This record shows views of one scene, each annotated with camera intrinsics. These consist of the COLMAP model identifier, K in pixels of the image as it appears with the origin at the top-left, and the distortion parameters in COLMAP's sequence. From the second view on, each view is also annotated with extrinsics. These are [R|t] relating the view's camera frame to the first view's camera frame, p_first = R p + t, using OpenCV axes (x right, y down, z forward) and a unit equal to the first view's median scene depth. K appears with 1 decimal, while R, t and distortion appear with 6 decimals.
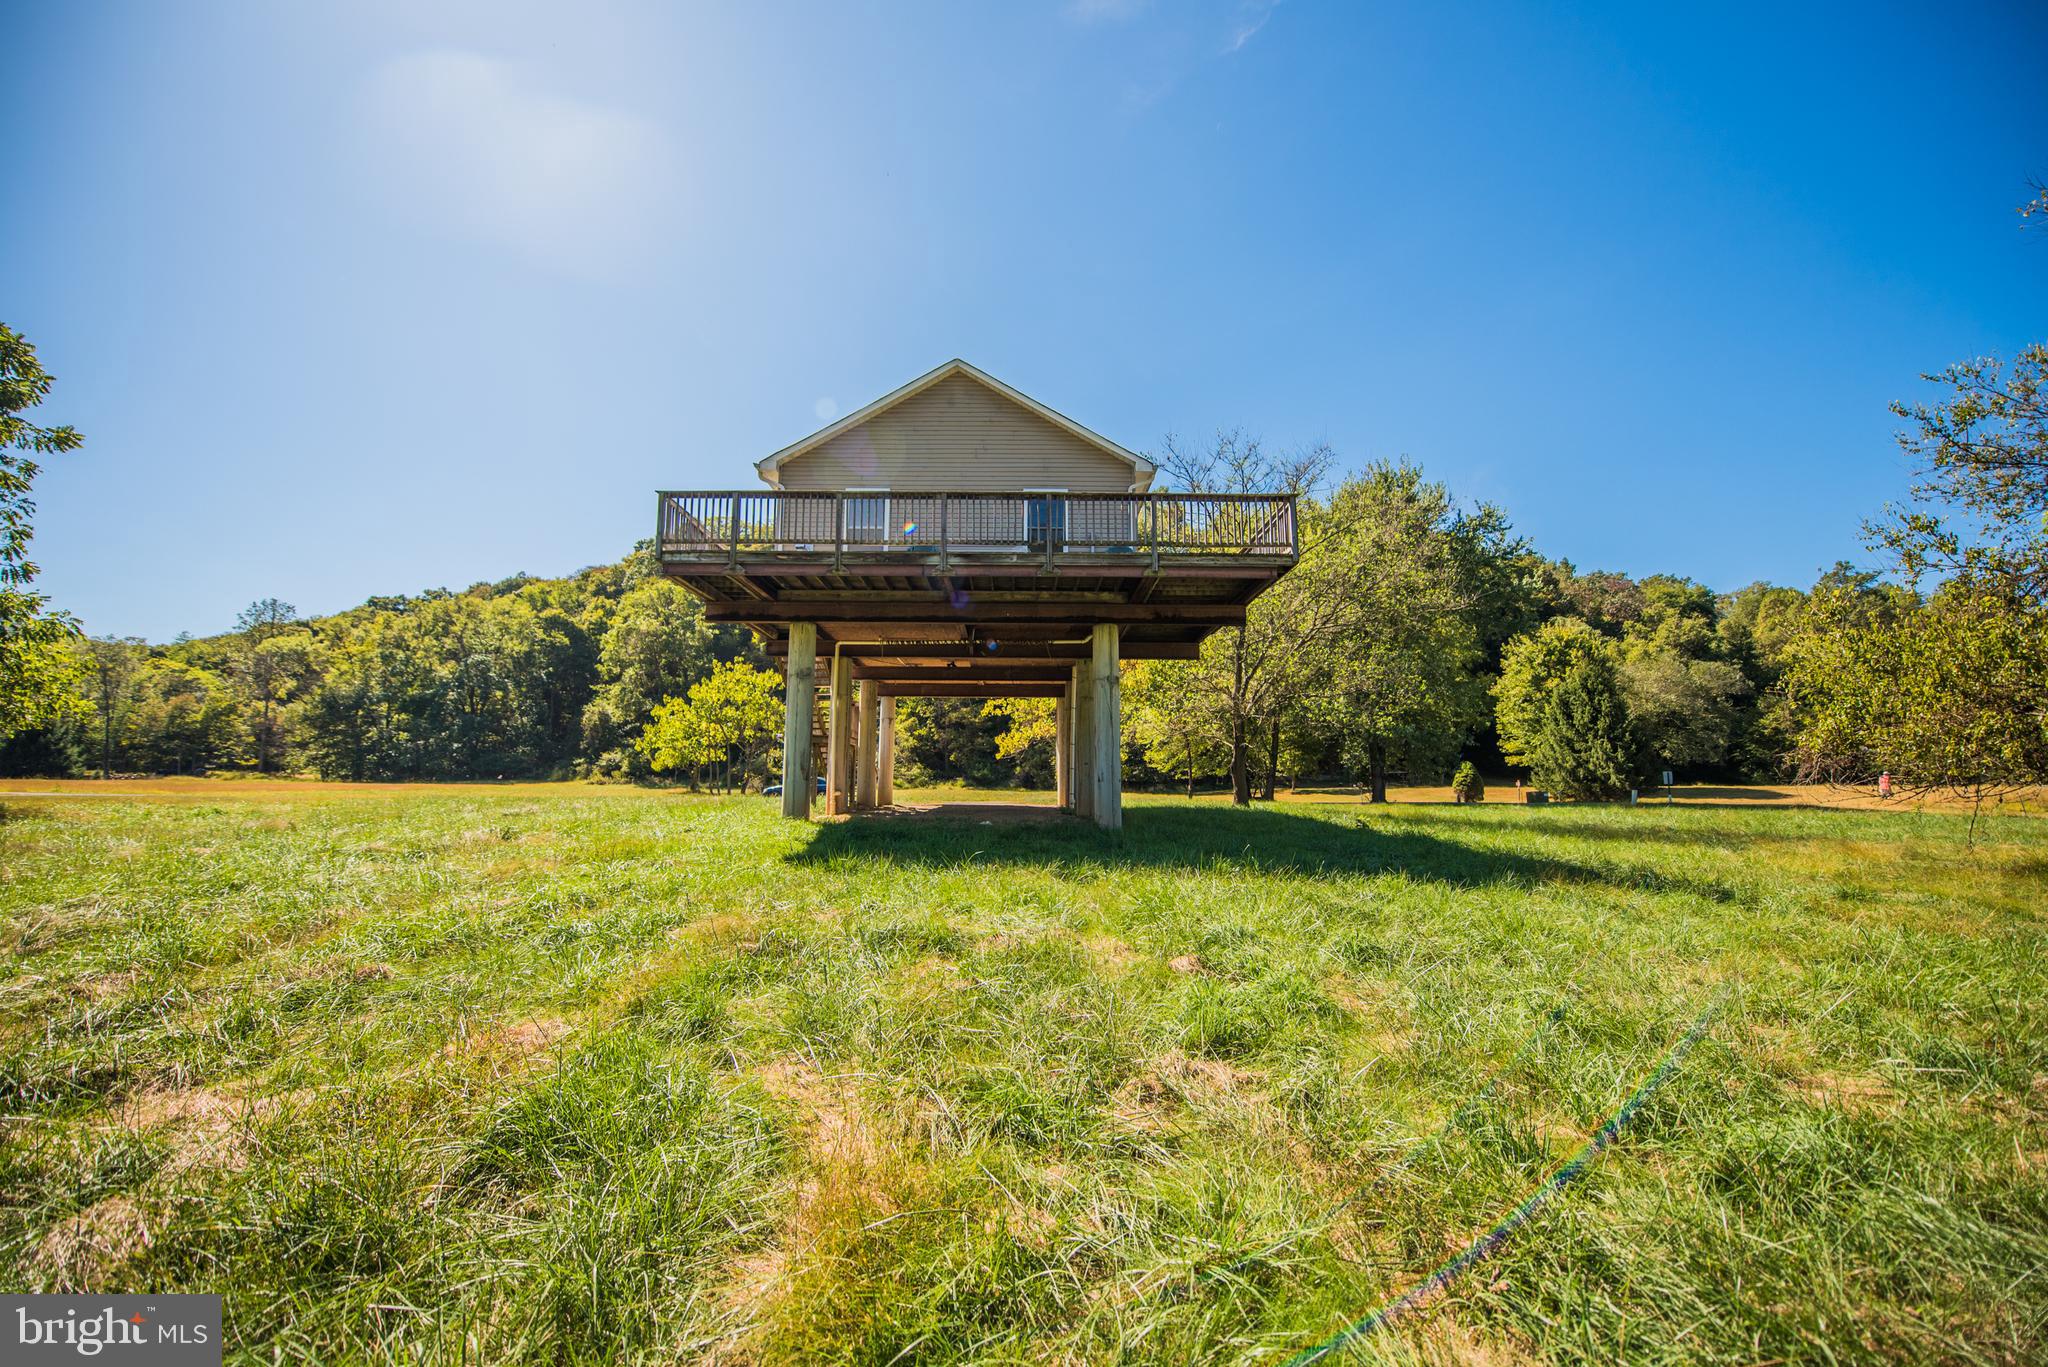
lens RADIAL K [[815.8, 0, 1020.5], [0, 815.8, 682.5], [0, 0, 1]] dist [-0.012287, -0.003438]
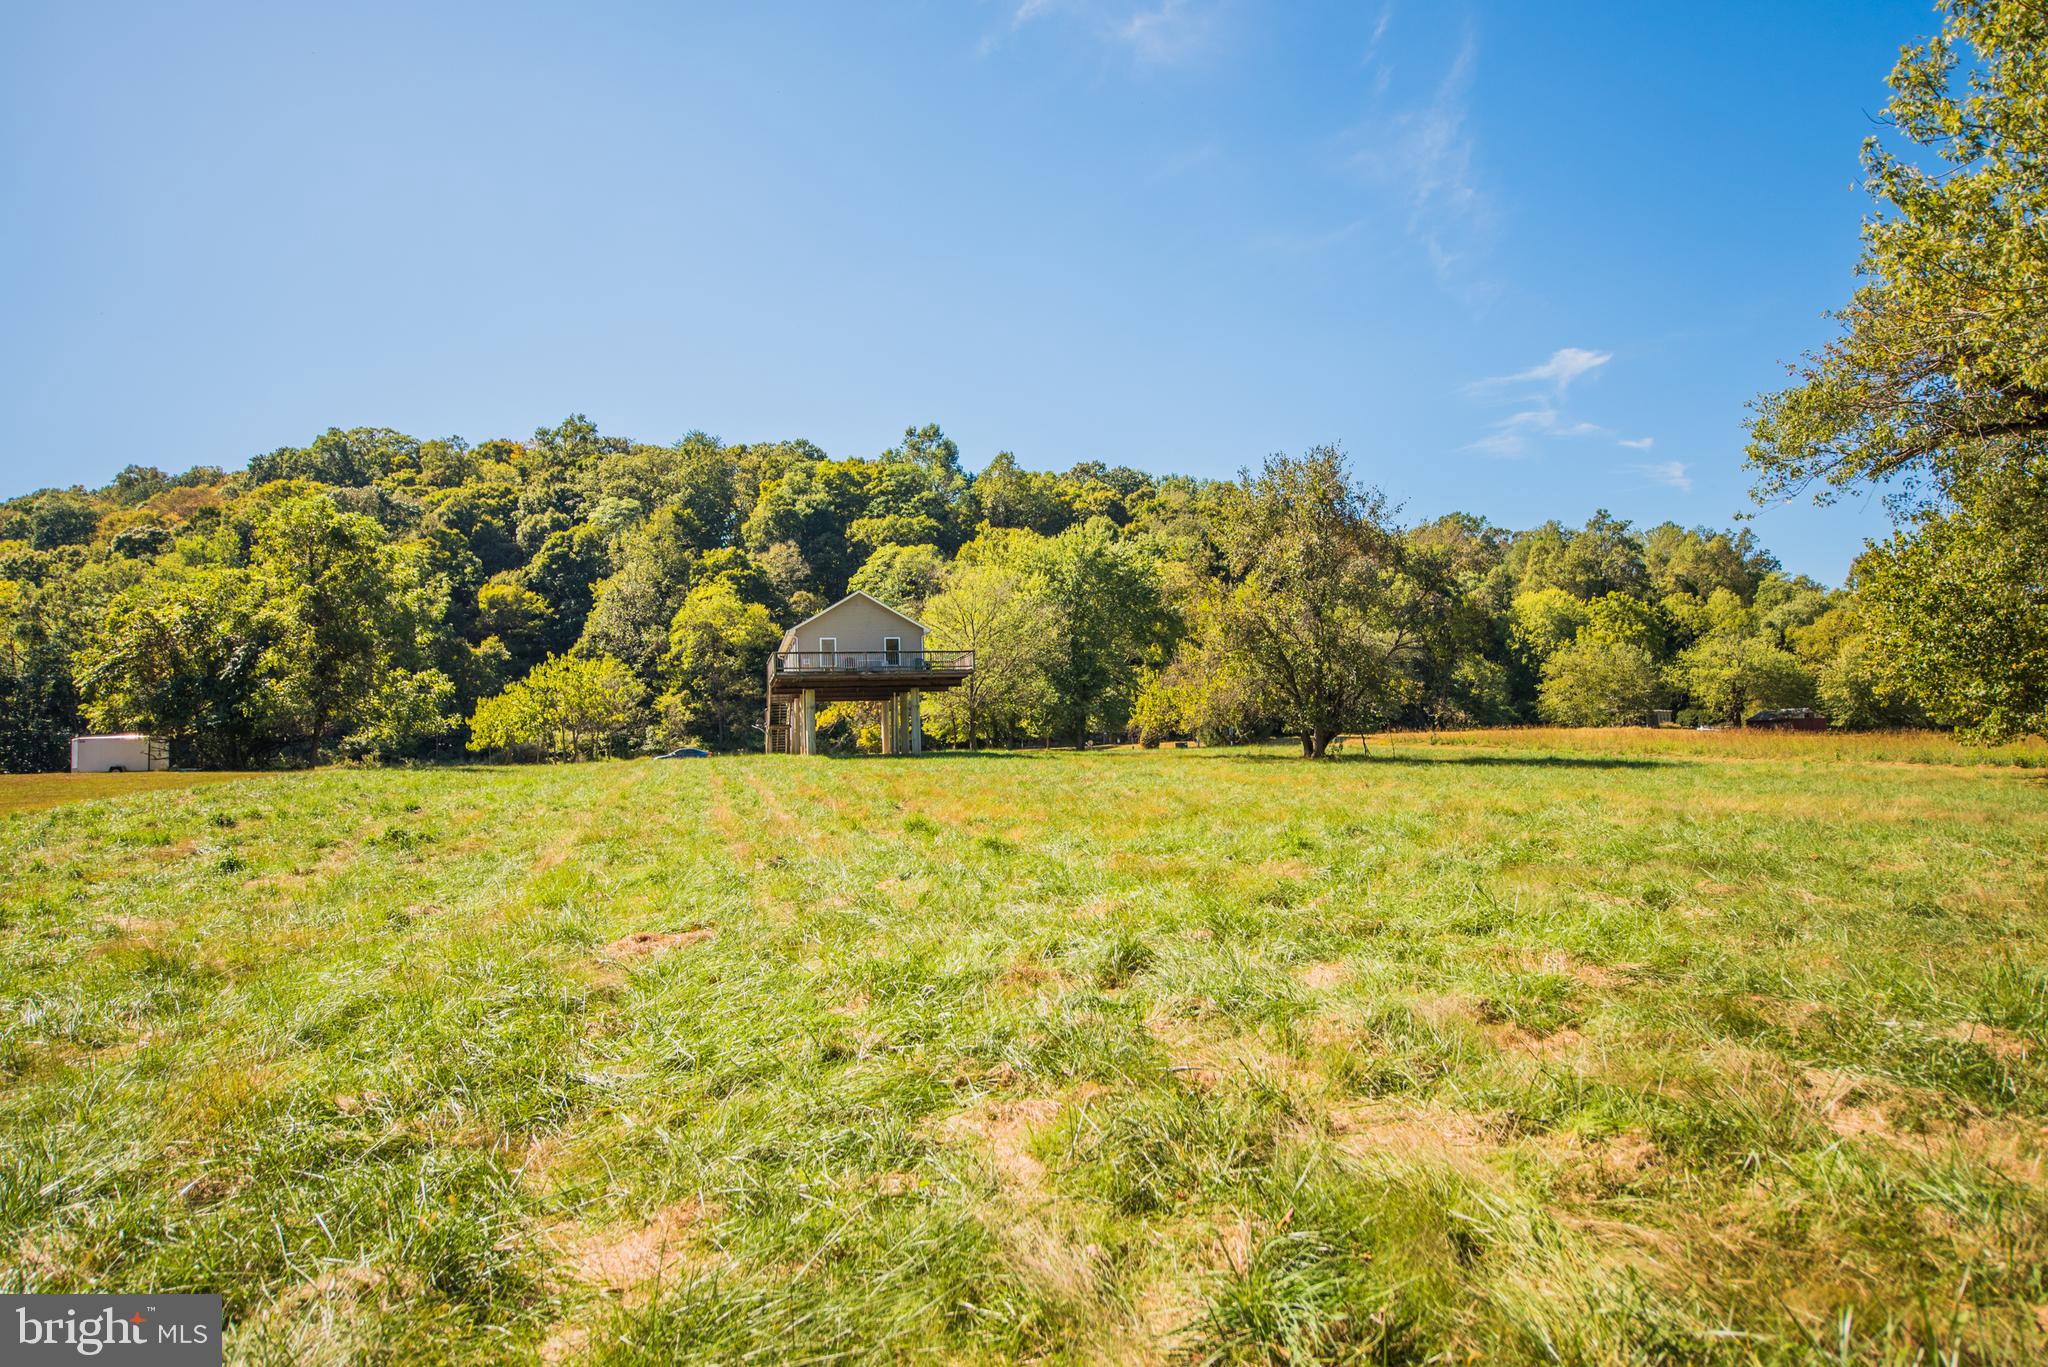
lens RADIAL K [[1229.0, 0, 1024.0], [0, 1229.0, 683.5], [0, 0, 1]] dist [0.026646, -0.000002]
pose [[0.970036, -0.020001, 0.242138, -0.098381], [0.003770, 0.997725, 0.067308, -0.066311], [-0.242933, -0.064378, 0.967904, -0.563042]]
